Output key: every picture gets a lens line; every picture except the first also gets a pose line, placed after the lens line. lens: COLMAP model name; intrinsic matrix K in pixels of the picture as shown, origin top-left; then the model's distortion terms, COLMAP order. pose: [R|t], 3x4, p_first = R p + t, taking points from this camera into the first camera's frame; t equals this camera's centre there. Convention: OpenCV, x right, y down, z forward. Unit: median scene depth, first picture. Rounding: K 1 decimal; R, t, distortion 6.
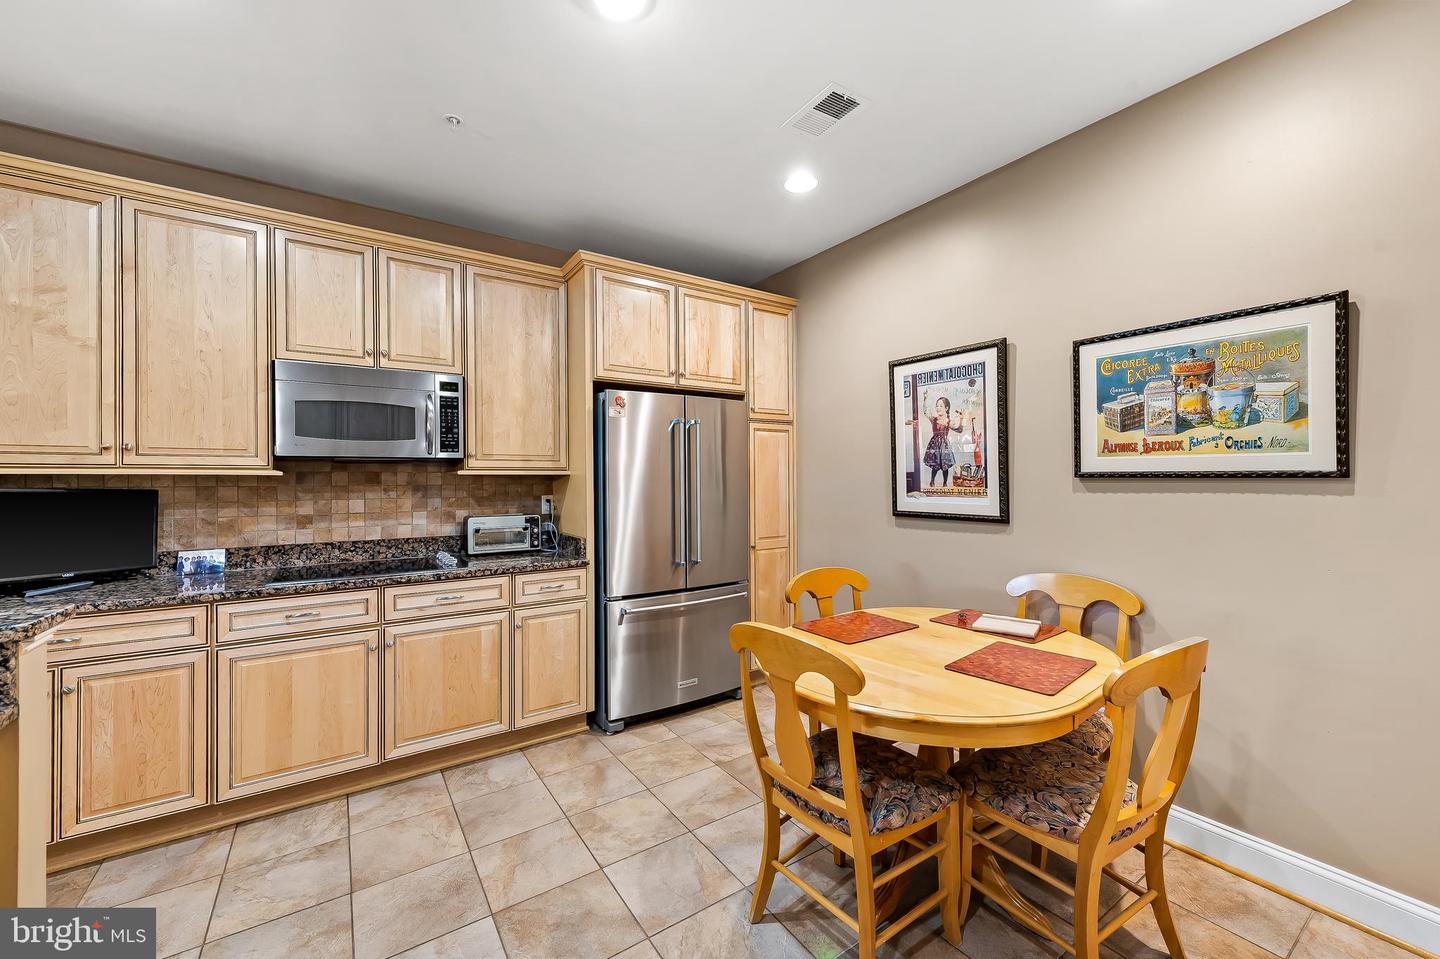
lens RADIAL K [[566.2, 0, 718.2], [0, 566.2, 478.0], [0, 0, 1]] dist [0.005445, -0.000879]
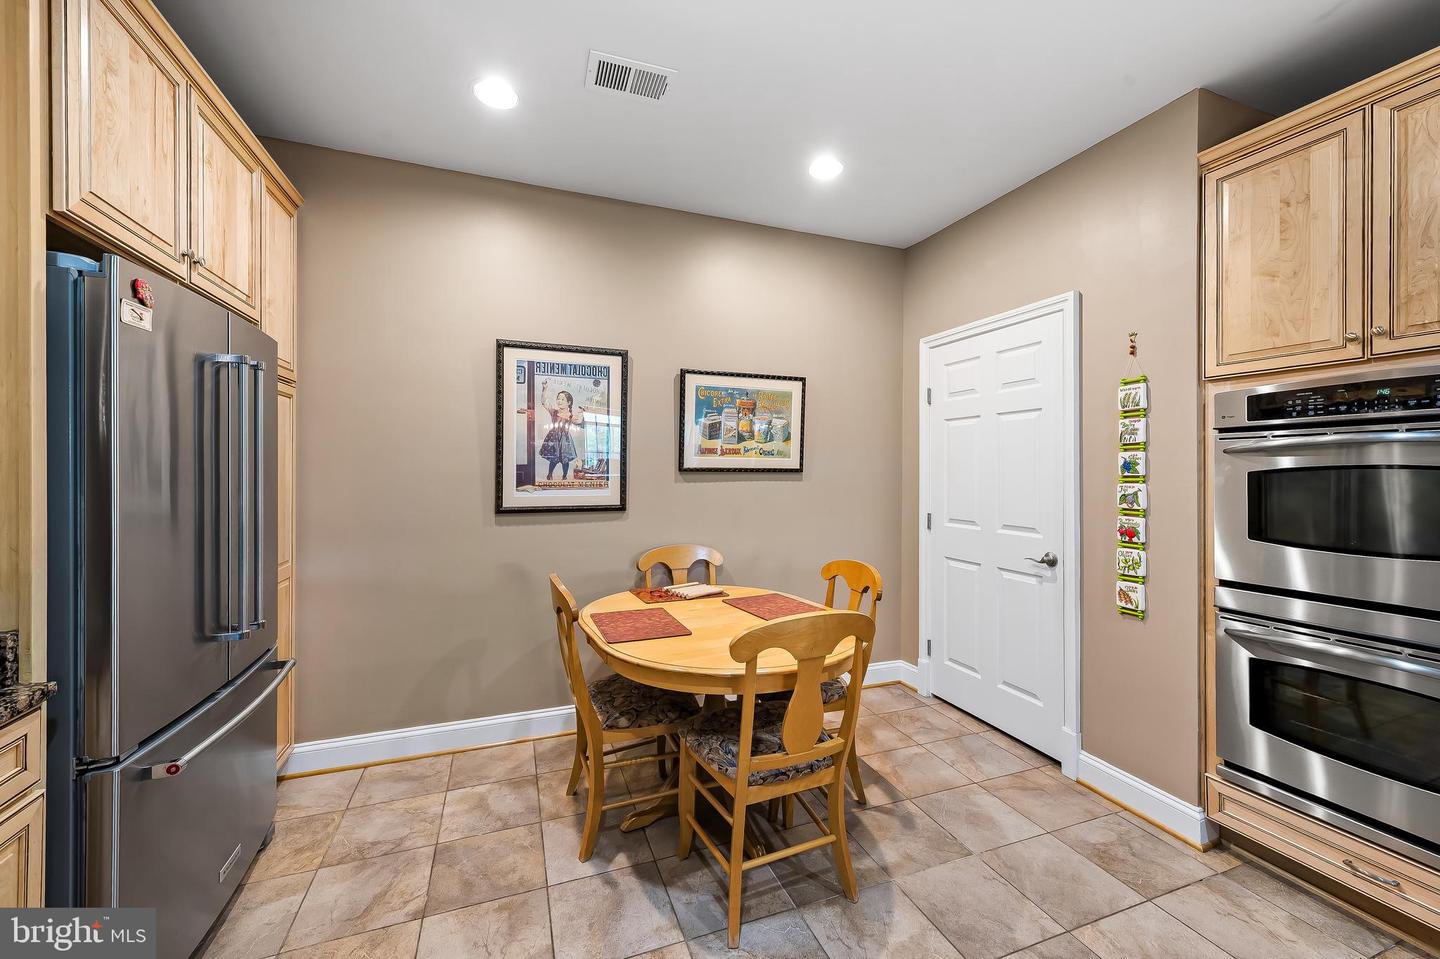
lens RADIAL K [[566.2, 0, 722.1], [0, 566.2, 471.3], [0, 0, 1]] dist [0.005445, -0.000879]
pose [[0.223486, 0.001754, 0.974706, -0.547556], [-0.005276, 0.999986, -0.000590, -0.000699], [-0.974693, -0.005011, 0.223492, 0.521026]]
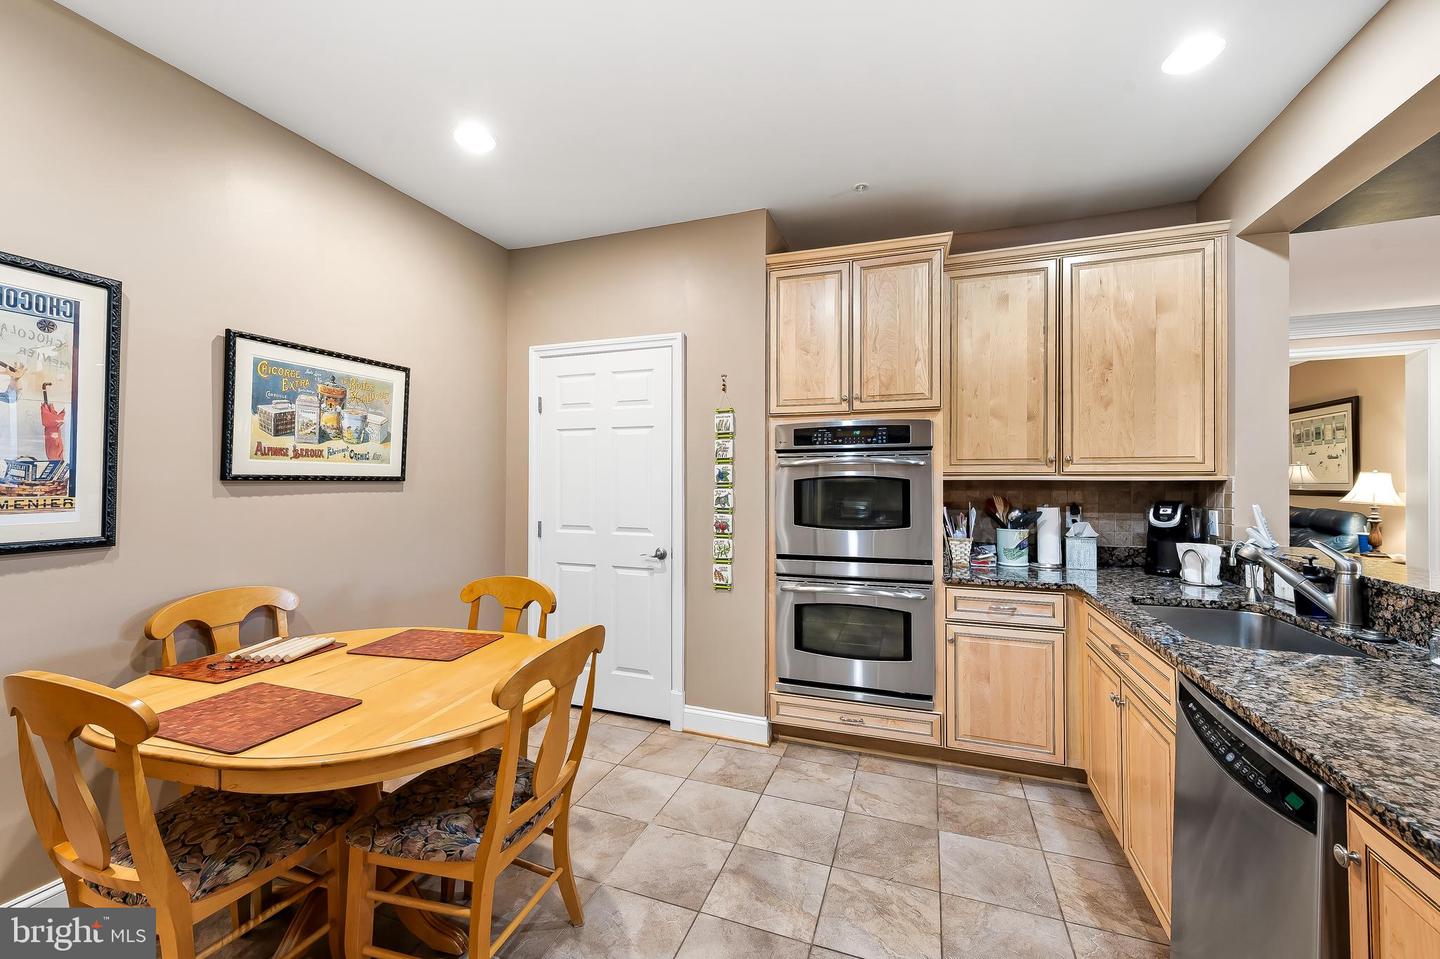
lens RADIAL K [[566.2, 0, 723.8], [0, 566.2, 477.7], [0, 0, 1]] dist [0.005445, -0.000879]
pose [[-0.592942, 0.003215, 0.805239, -0.480984], [-0.002145, 0.999982, -0.005572, -0.001588], [-0.805243, -0.005031, -0.592924, 0.769179]]
